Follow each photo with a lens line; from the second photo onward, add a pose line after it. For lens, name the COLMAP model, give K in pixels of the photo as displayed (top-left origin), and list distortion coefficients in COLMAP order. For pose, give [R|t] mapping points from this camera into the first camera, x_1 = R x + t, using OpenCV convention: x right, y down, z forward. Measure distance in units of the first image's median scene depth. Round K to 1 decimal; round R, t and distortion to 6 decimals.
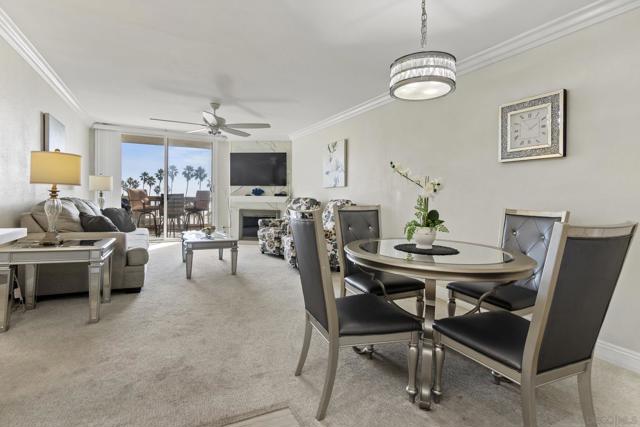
lens RADIAL K [[315.5, 0, 317.1], [0, 315.5, 203.4], [0, 0, 1]] dist [0.013253, -0.001820]
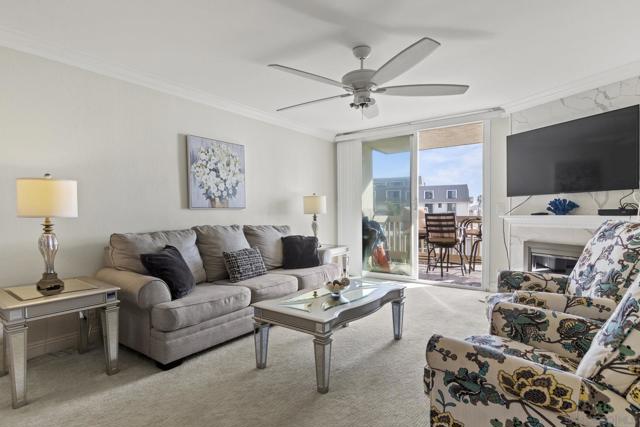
lens RADIAL K [[343.4, 0, 312.6], [0, 343.4, 226.0], [0, 0, 1]] dist [0.006374, -0.001131]
pose [[0.449937, 0.014685, -0.892939, 0.138187], [0.004009, 0.999822, 0.018463, -0.023564], [0.893051, -0.011887, 0.449798, 0.571947]]
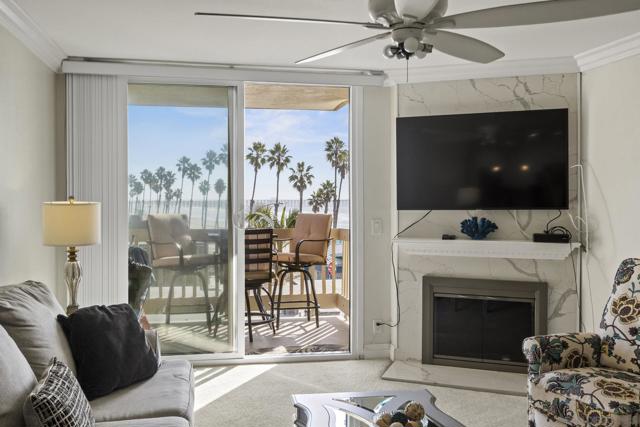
lens RADIAL K [[620.4, 0, 320.7], [0, 620.4, 205.2], [0, 0, 1]] dist [0.014430, 0.000000]
pose [[0.960196, -0.010758, -0.279118, -0.214294], [0.009054, 0.999932, -0.007394, -0.075002], [0.279179, 0.004573, 0.960228, 0.401241]]
